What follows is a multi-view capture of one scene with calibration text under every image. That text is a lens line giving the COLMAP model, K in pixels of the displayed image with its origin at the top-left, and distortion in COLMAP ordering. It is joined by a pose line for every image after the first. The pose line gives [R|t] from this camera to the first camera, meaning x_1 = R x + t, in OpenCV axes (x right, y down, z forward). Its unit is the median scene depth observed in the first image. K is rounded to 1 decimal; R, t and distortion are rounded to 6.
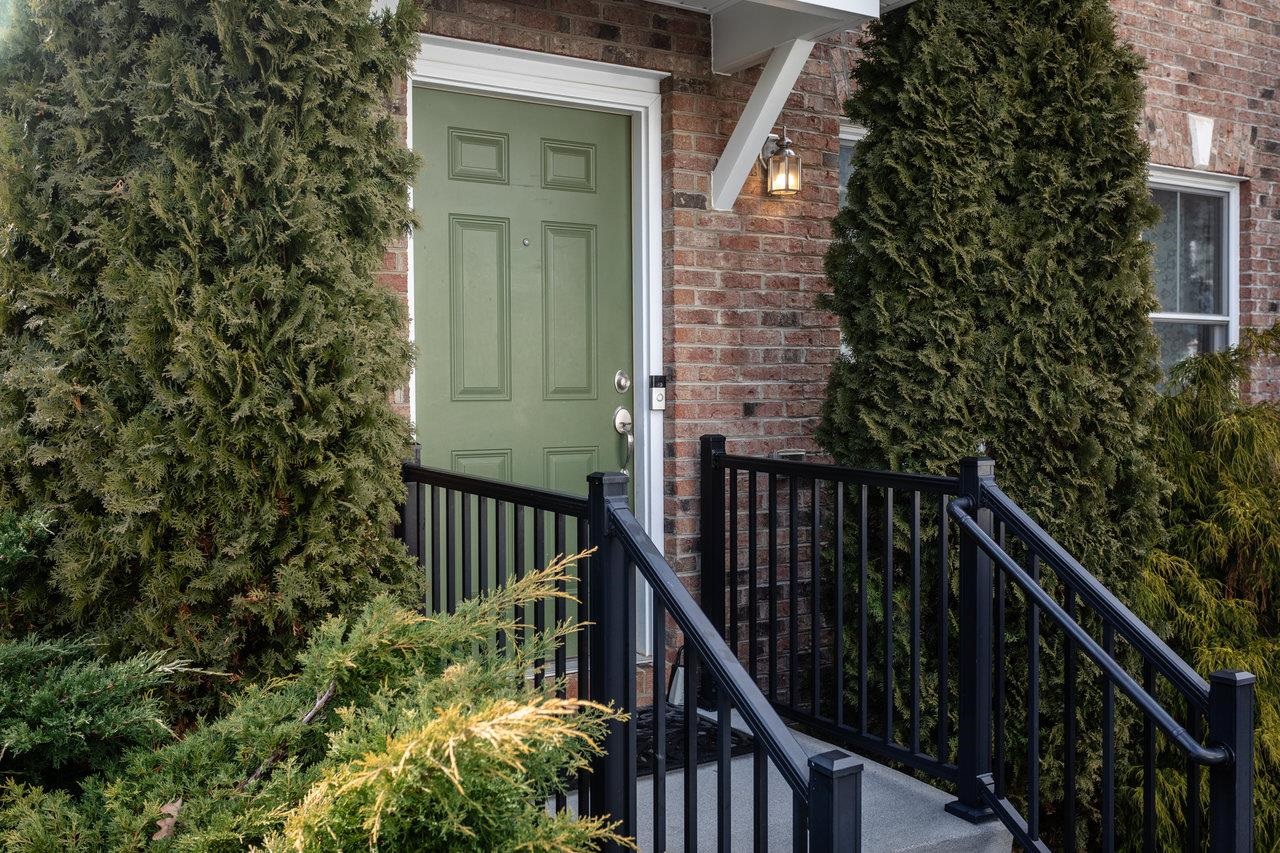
lens RADIAL K [[1243.5, 0, 640.0], [0, 1243.5, 426.5], [0, 0, 1]] dist [0.001932, -0.009417]
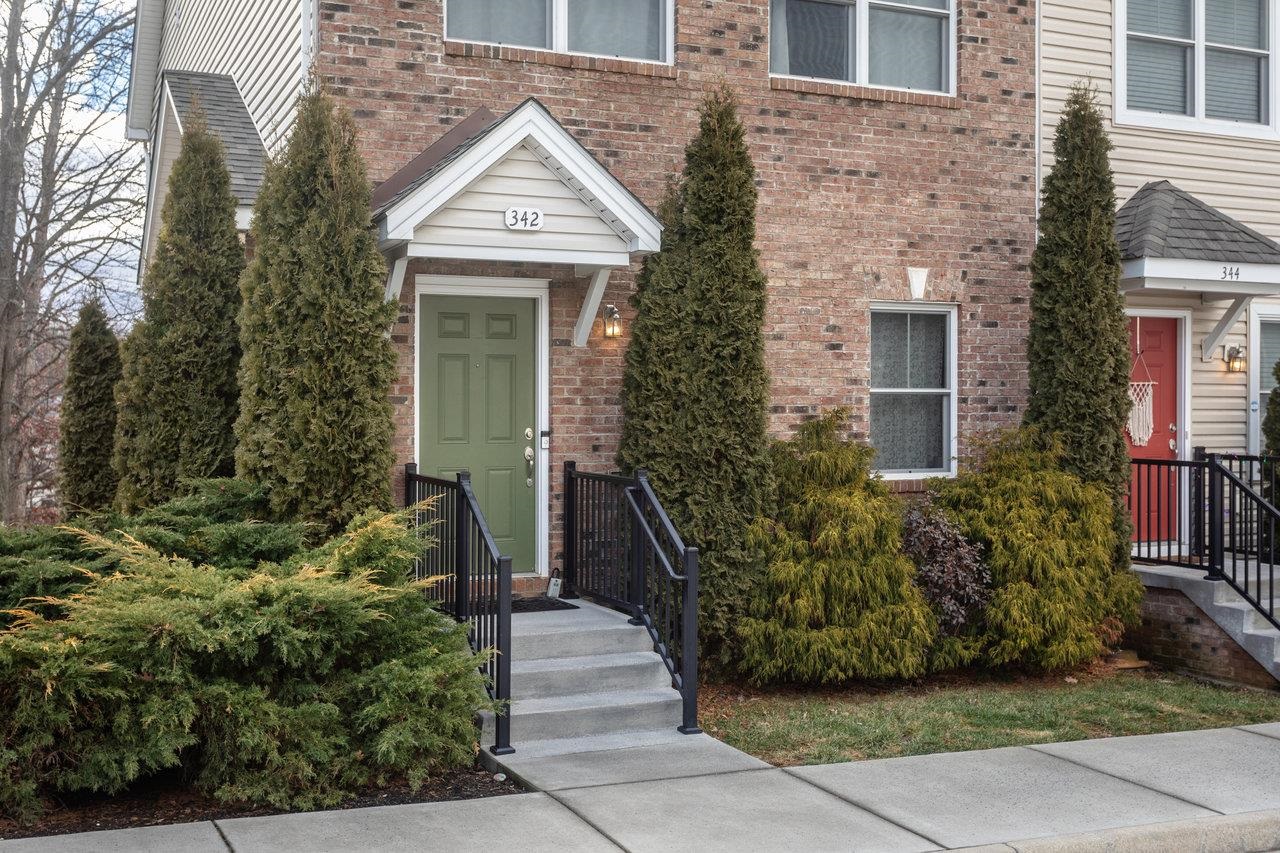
lens RADIAL K [[1479.2, 0, 638.6], [0, 1479.2, 381.7], [0, 0, 1]] dist [0.005155, 0.006421]
pose [[0.990132, -0.004670, -0.140062, 0.569784], [-0.003391, 0.998353, -0.057263, 0.017511], [0.140099, 0.057173, 0.988486, -1.516820]]
